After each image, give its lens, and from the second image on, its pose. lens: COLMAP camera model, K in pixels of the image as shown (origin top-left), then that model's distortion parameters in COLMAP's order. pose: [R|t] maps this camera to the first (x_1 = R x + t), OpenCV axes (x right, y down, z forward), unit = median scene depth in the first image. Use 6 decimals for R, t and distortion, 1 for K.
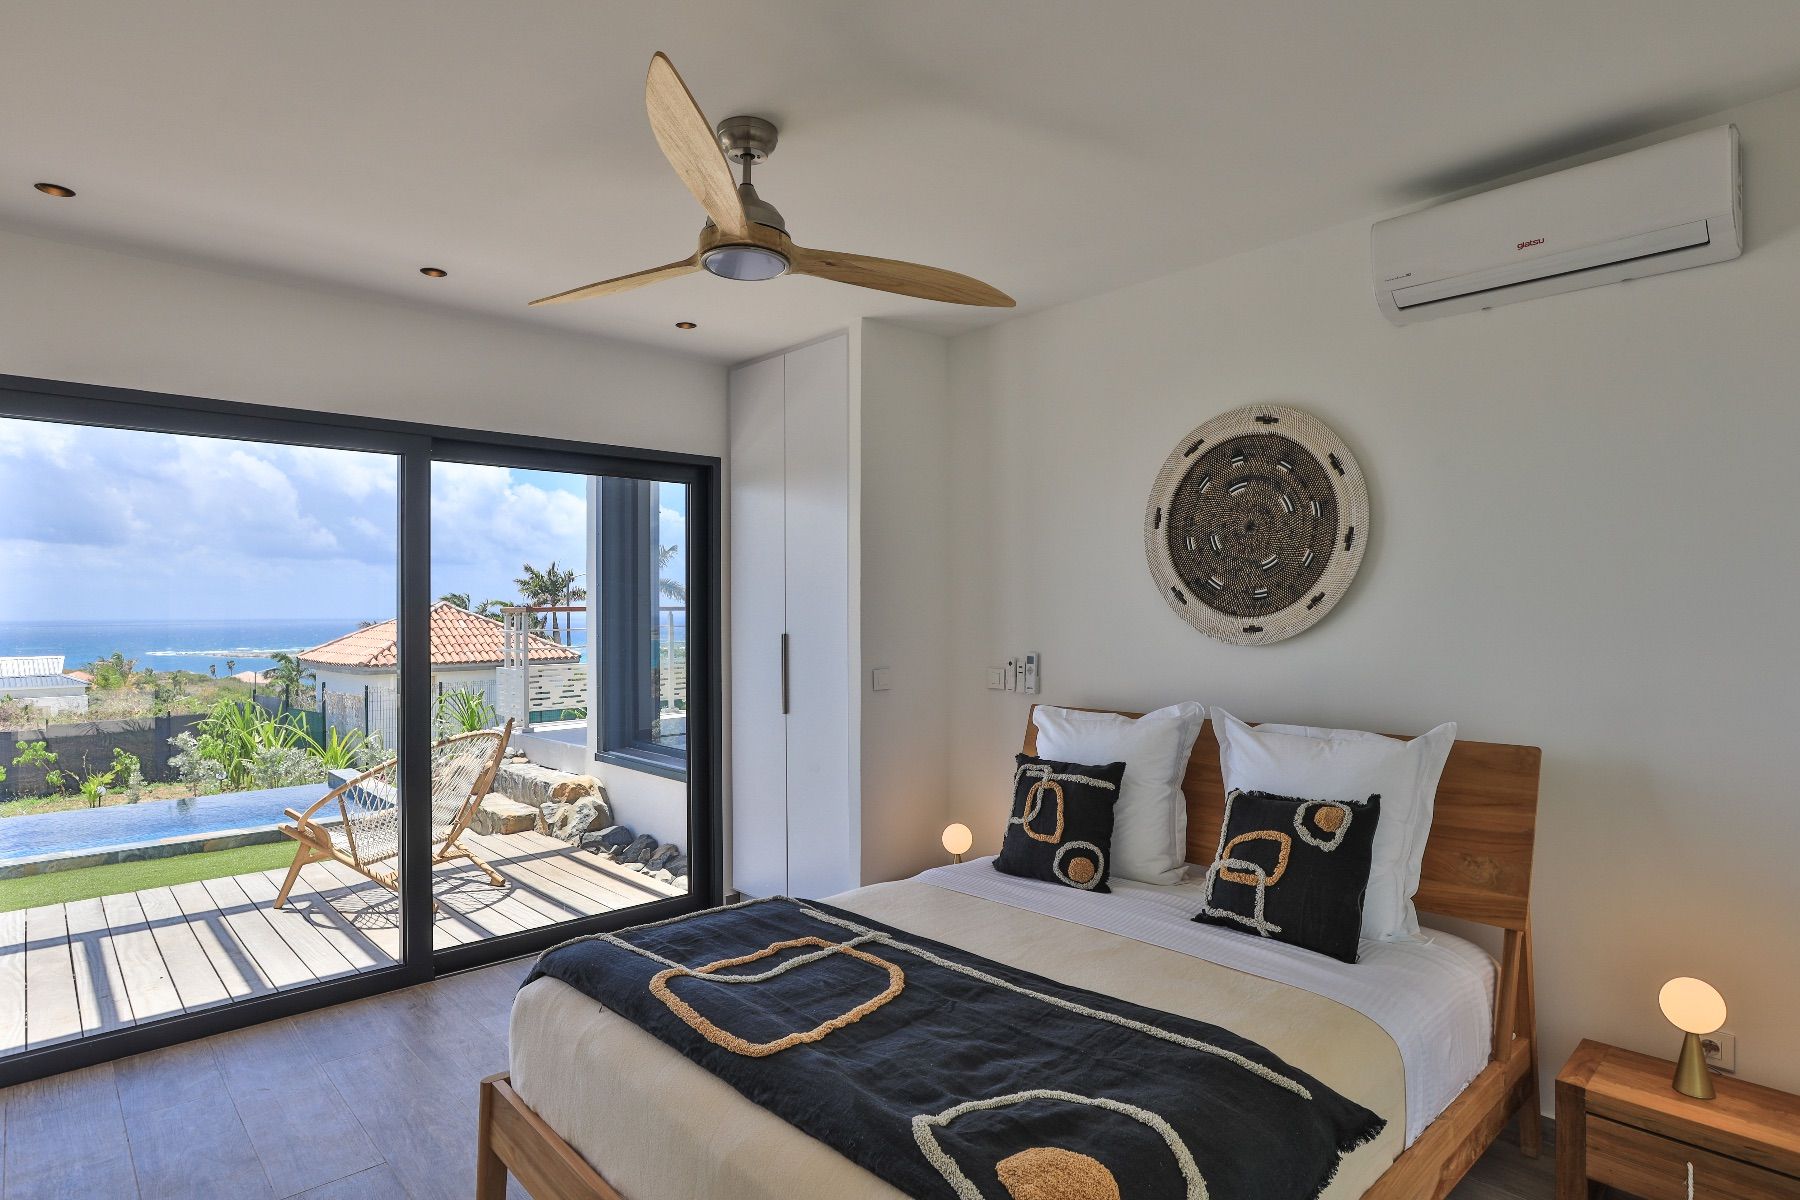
lens RADIAL K [[979.8, 0, 897.8], [0, 979.8, 596.1], [0, 0, 1]] dist [-0.030990, 0.009936]
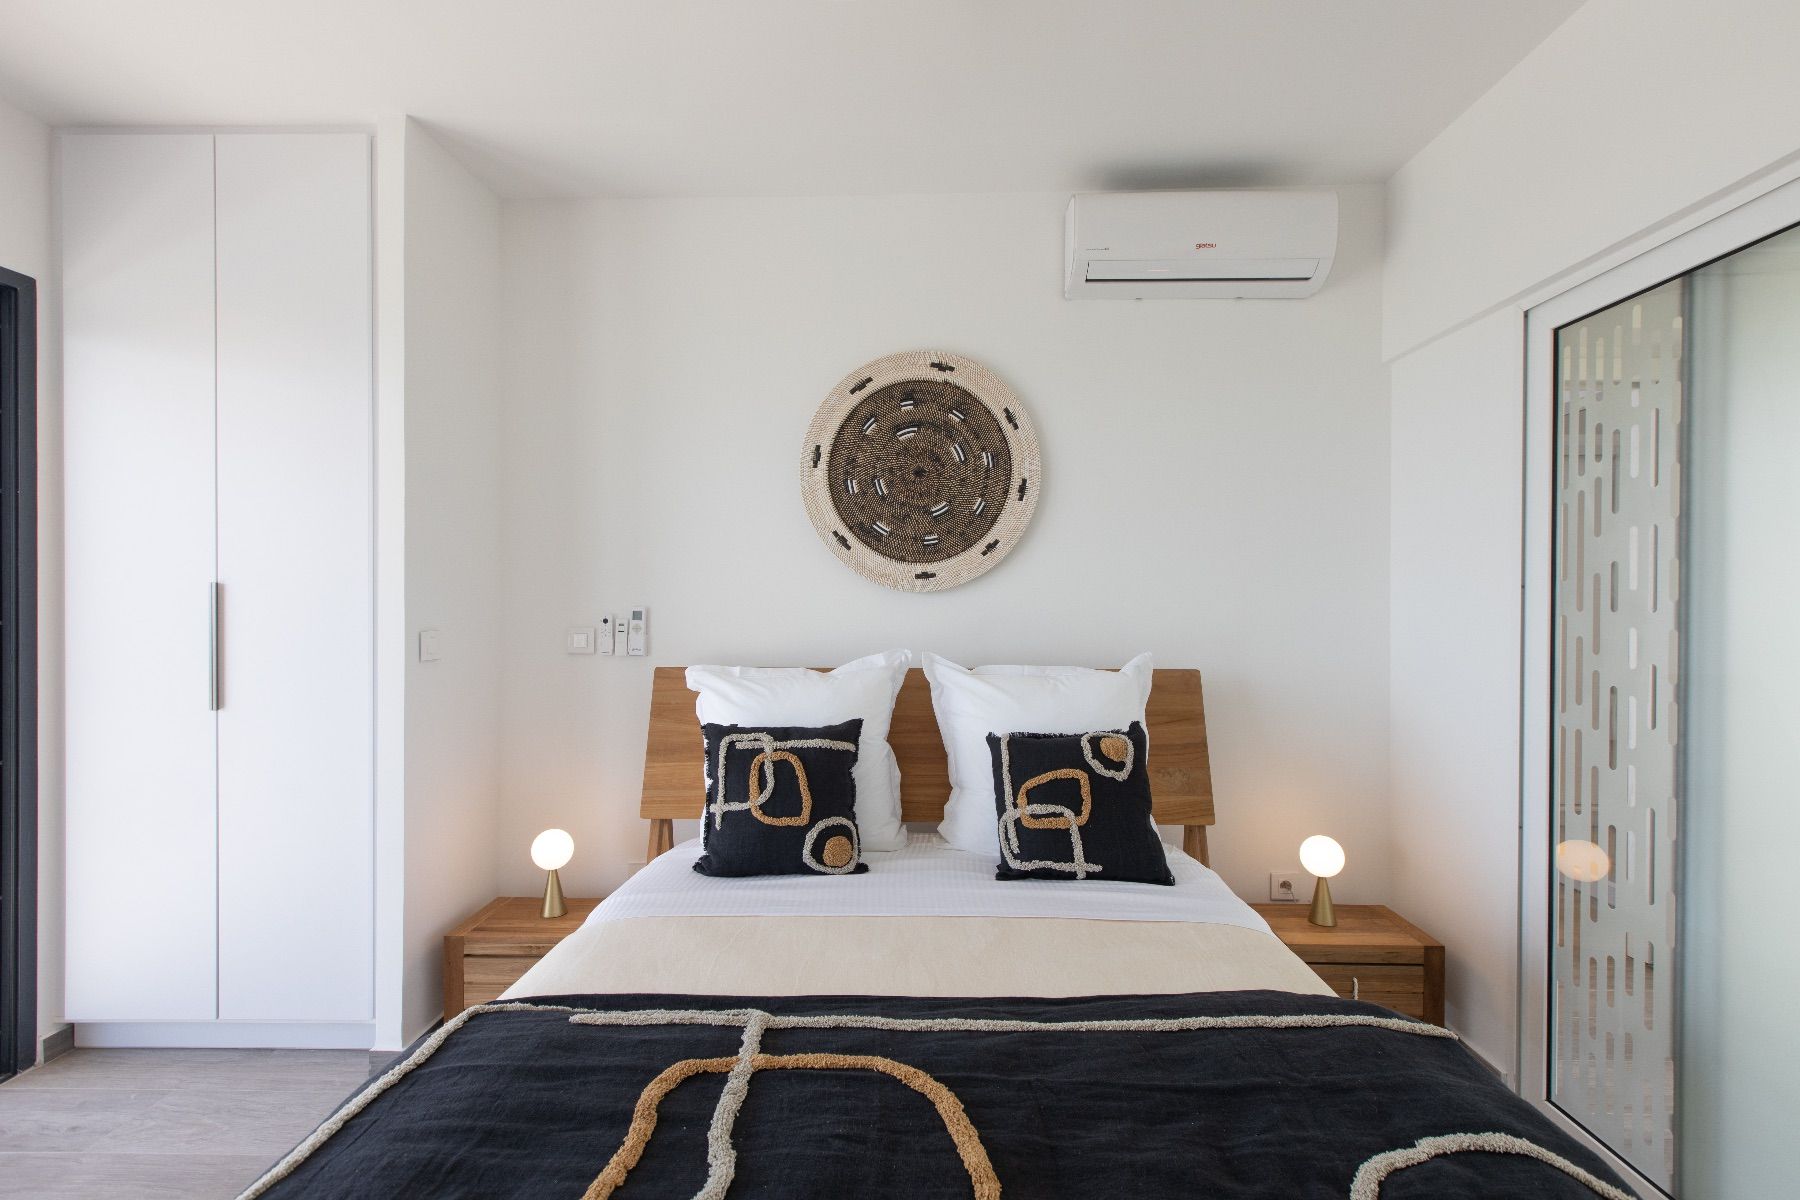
lens RADIAL K [[828.8, 0, 902.7], [0, 828.8, 602.3], [0, 0, 1]] dist [-0.000726, 0.000683]
pose [[0.697370, 0.007107, 0.716676, -0.272404], [-0.015931, 0.999857, 0.005587, 0.060127], [-0.716534, -0.015313, 0.697384, 0.451439]]
